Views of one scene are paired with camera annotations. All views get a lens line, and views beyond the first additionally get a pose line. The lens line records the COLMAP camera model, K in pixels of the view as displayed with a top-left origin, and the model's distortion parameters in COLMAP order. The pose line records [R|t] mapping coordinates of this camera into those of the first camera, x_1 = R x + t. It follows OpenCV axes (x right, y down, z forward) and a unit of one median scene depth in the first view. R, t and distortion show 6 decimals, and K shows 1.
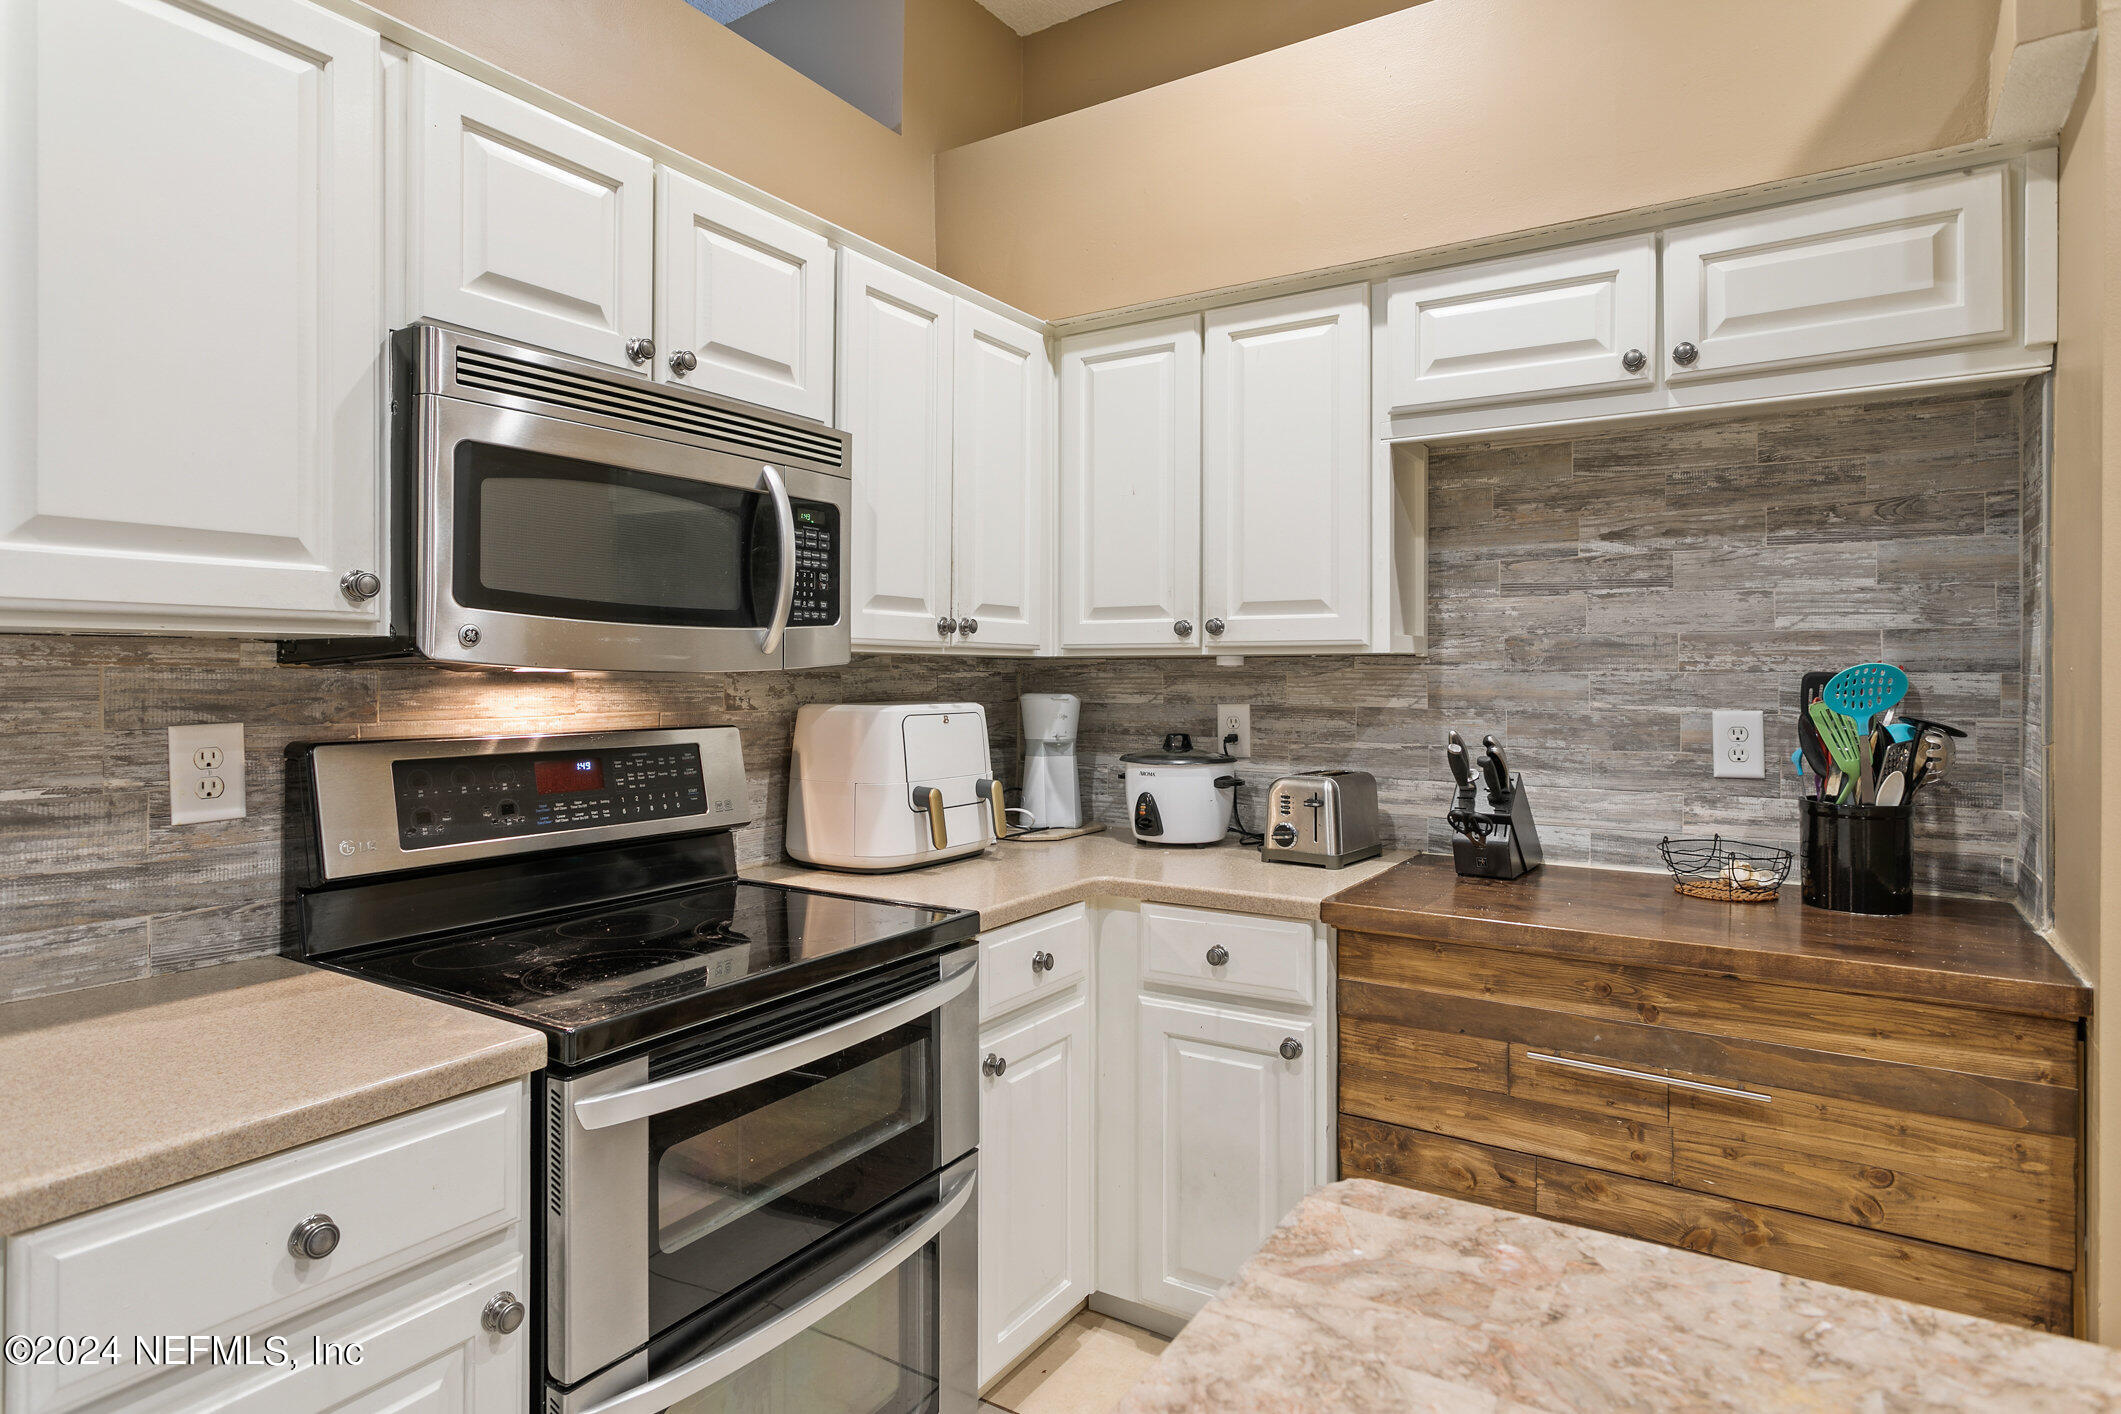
lens RADIAL K [[1146.5, 0, 1060.7], [0, 1146.5, 664.7], [0, 0, 1]] dist [0.000356, 0.000940]
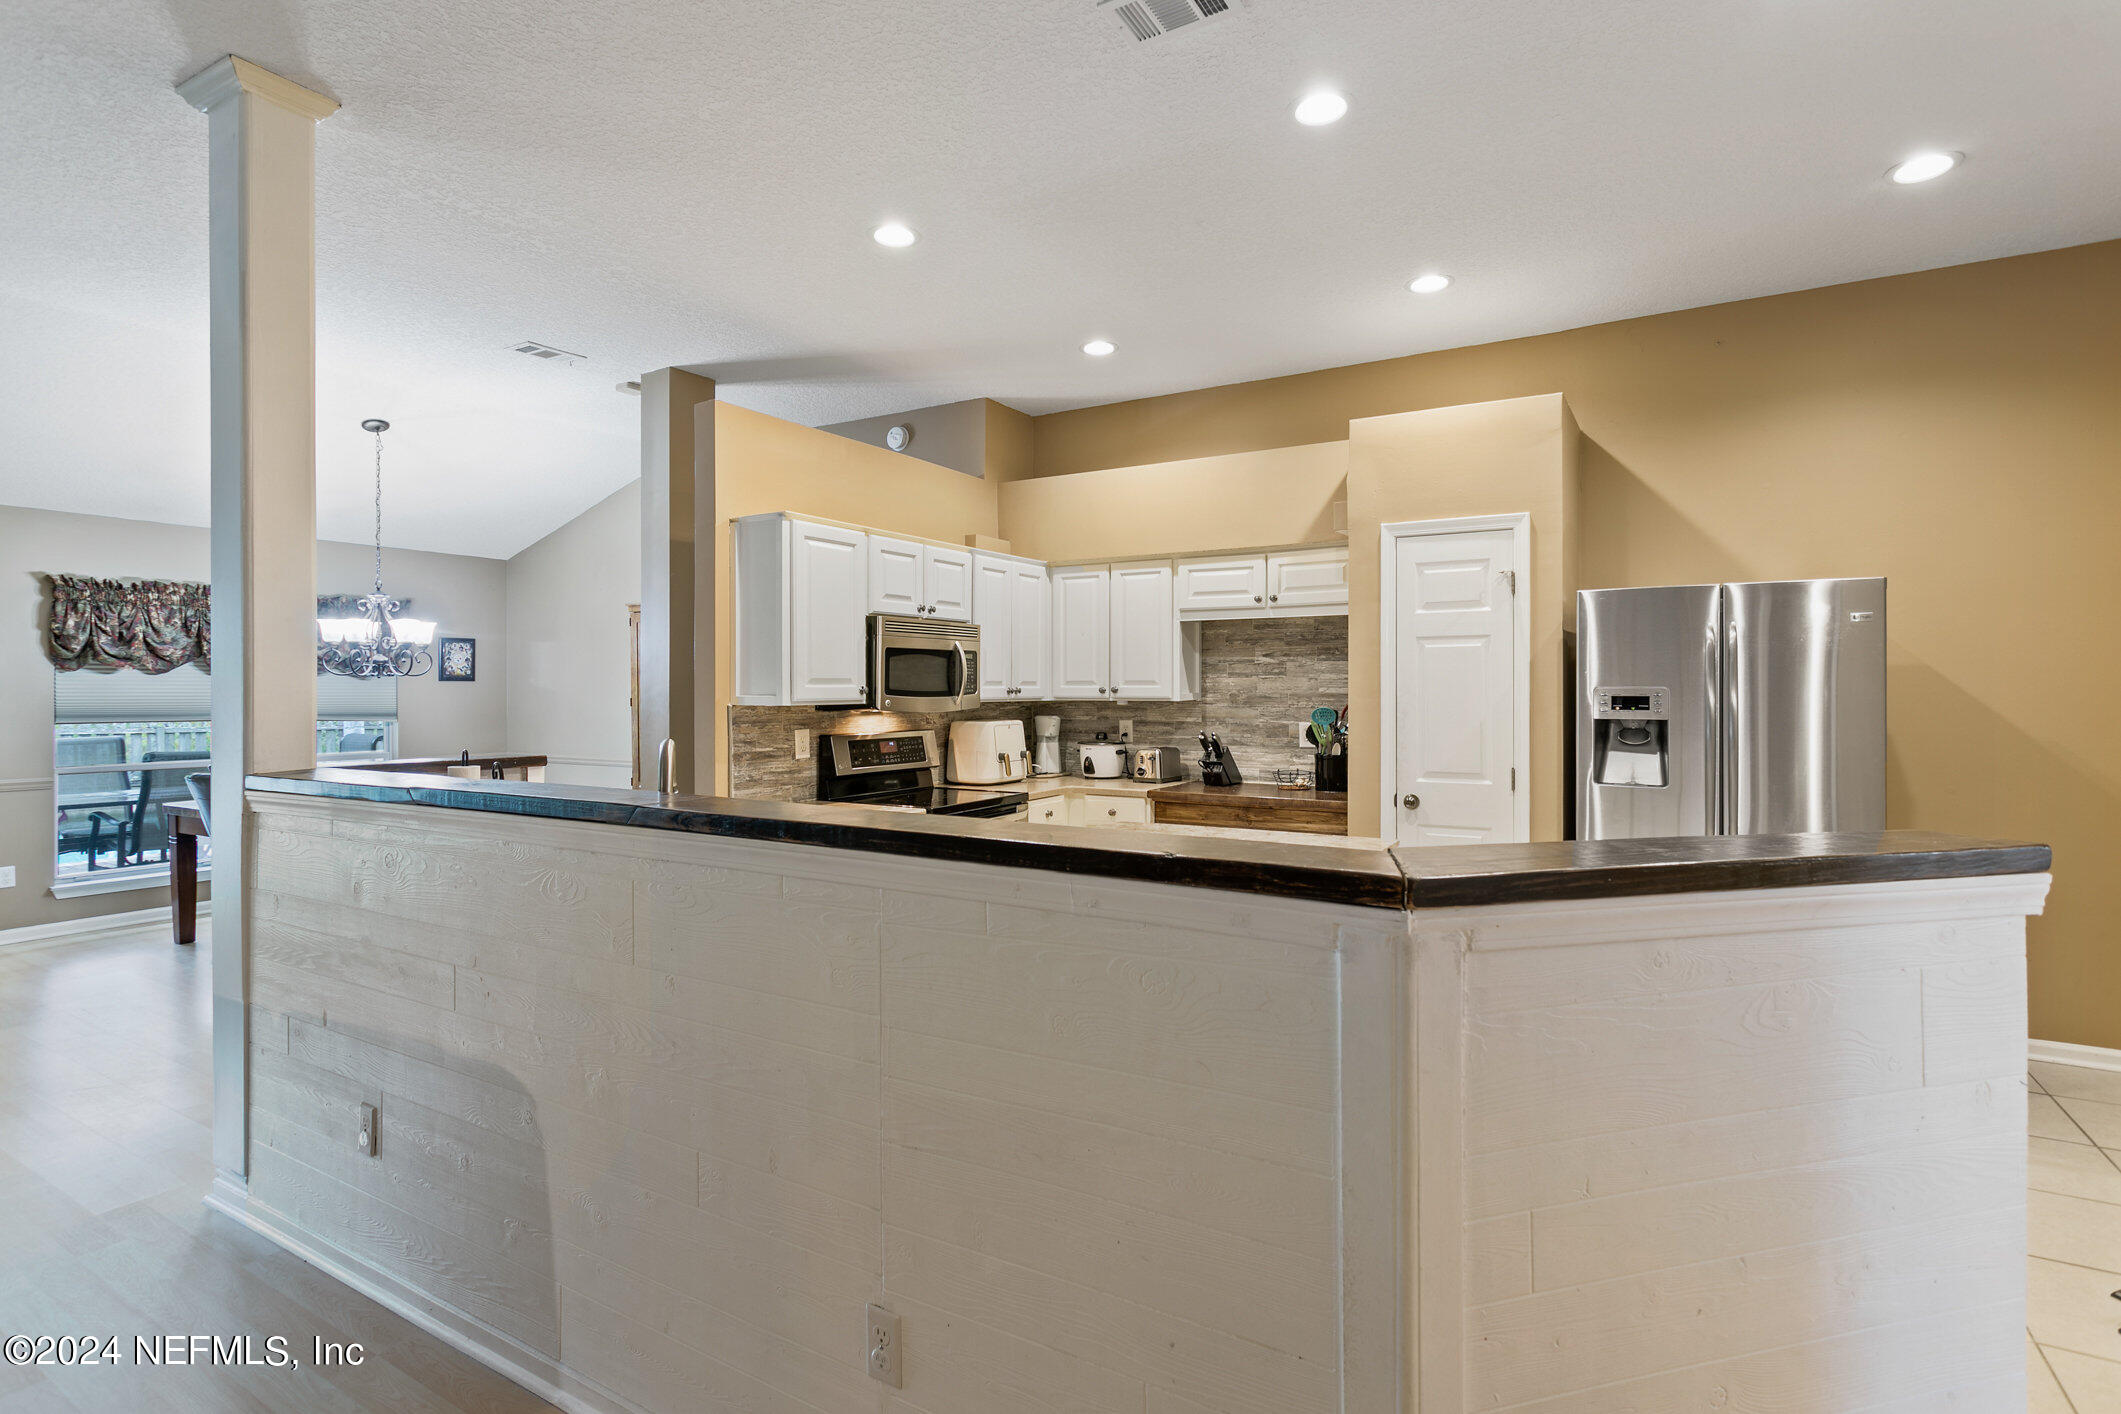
lens RADIAL K [[1030.1, 0, 1064.3], [0, 1030.1, 695.9], [0, 0, 1]] dist [-0.001098, -0.000241]
pose [[0.999543, -0.002803, 0.030107, -0.049116], [0.002248, 0.999827, 0.018455, -0.068102], [-0.030154, -0.018378, 0.999376, -1.388712]]
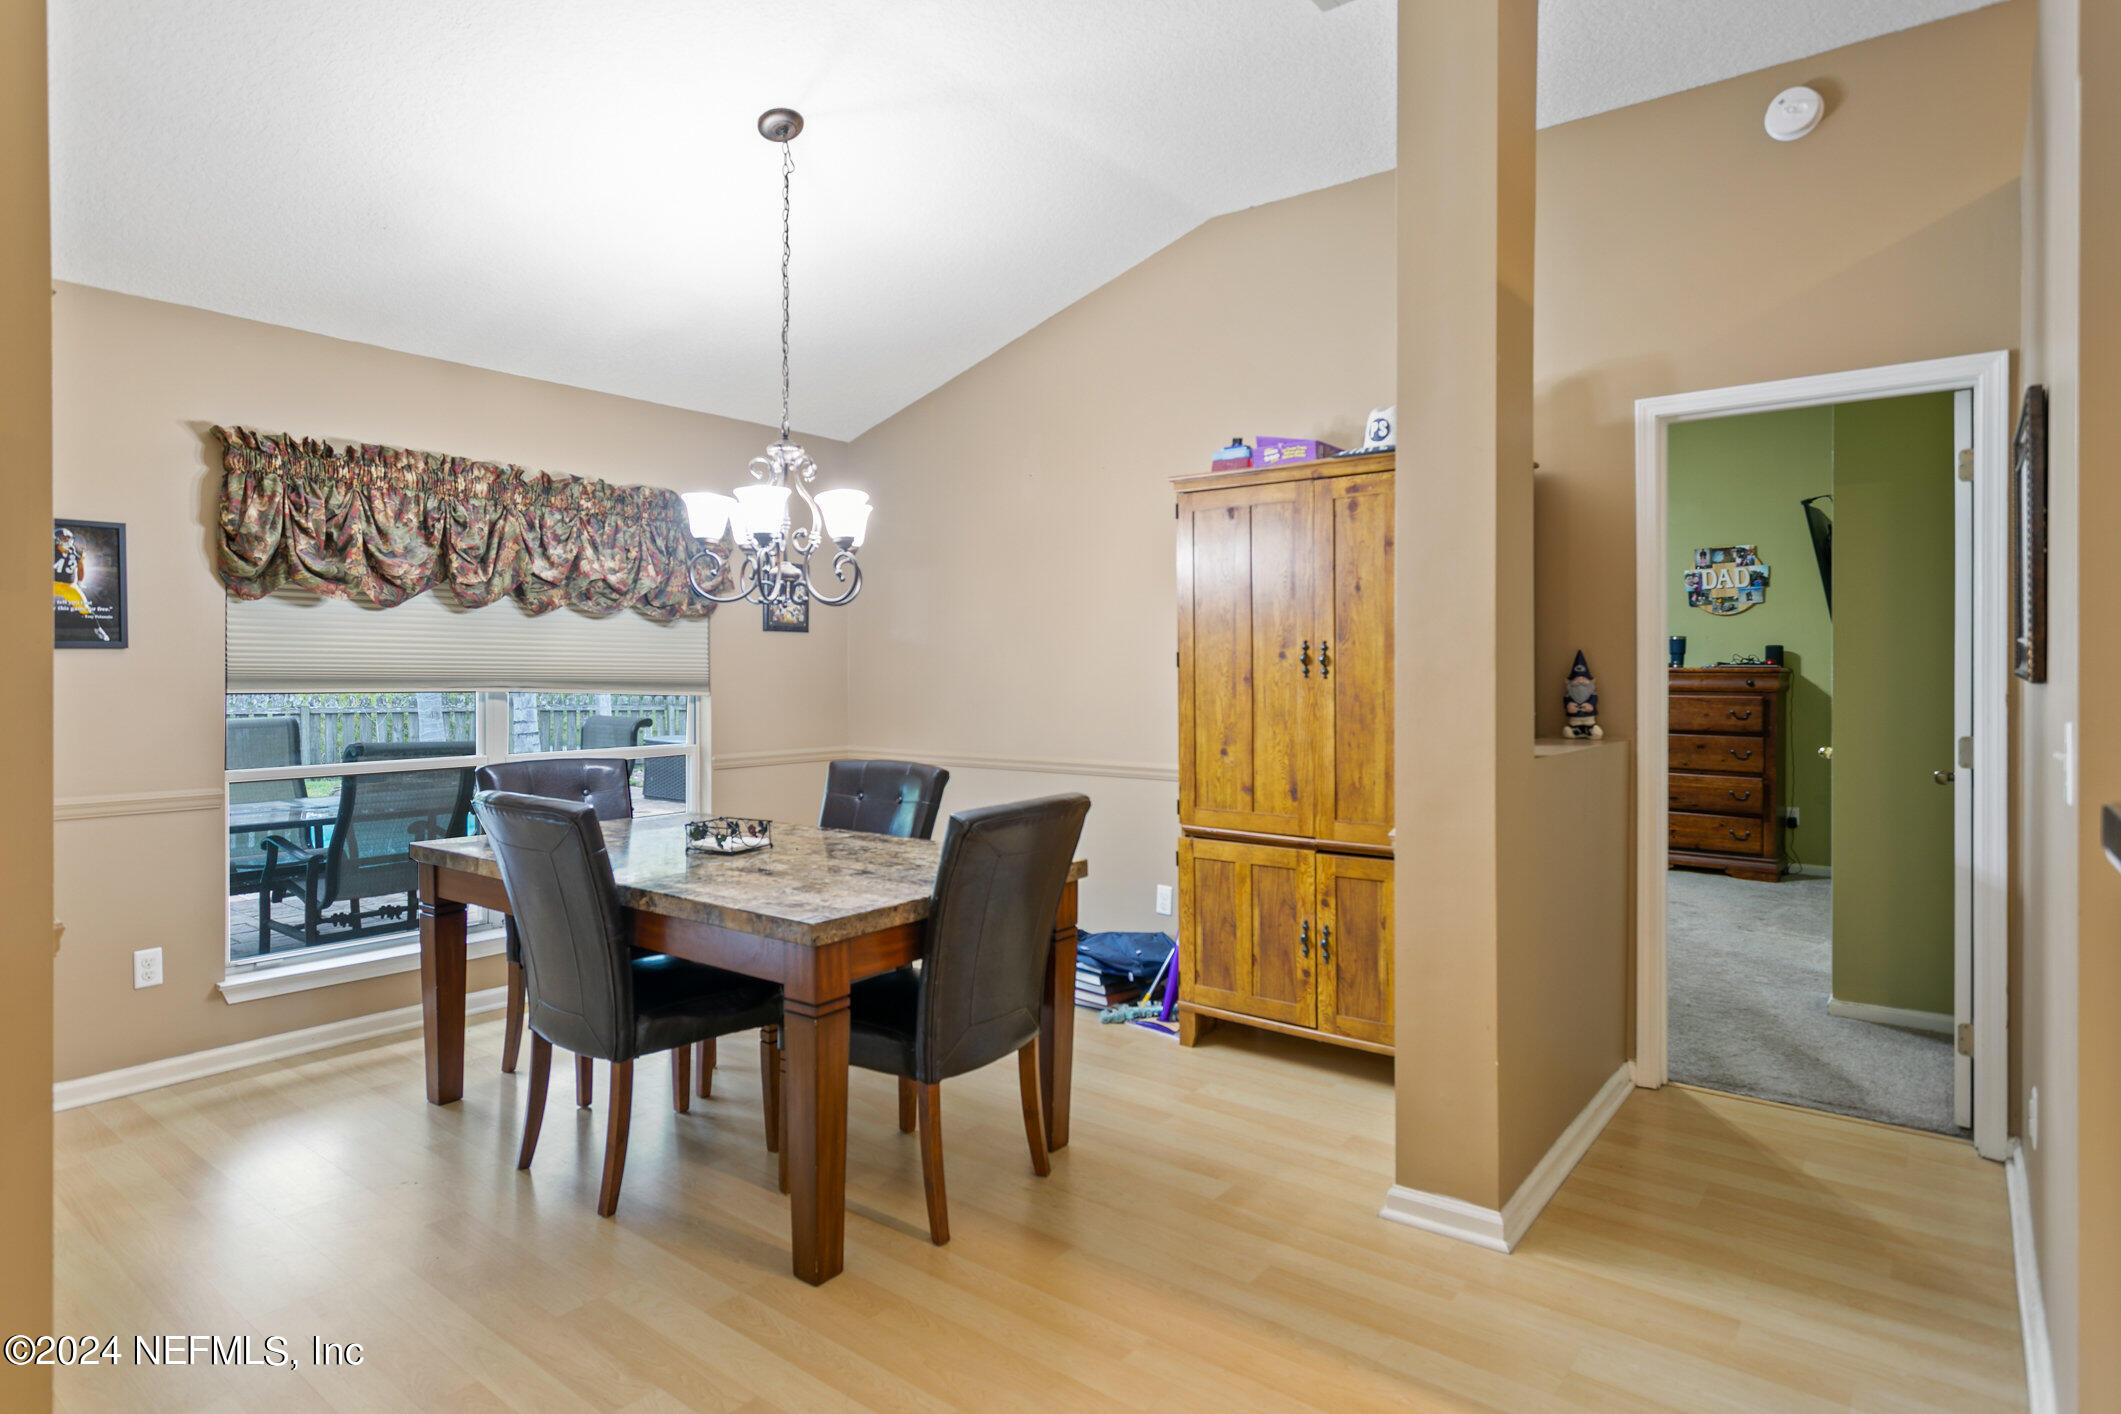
lens RADIAL K [[1171.7, 0, 1062.6], [0, 1171.7, 696.7], [0, 0, 1]] dist [0.001116, 0.000702]
pose [[0.995360, 0.003026, -0.096173, -1.203983], [-0.000205, 0.999570, 0.029326, 0.003729], [0.096220, -0.029170, 0.994933, -0.235376]]
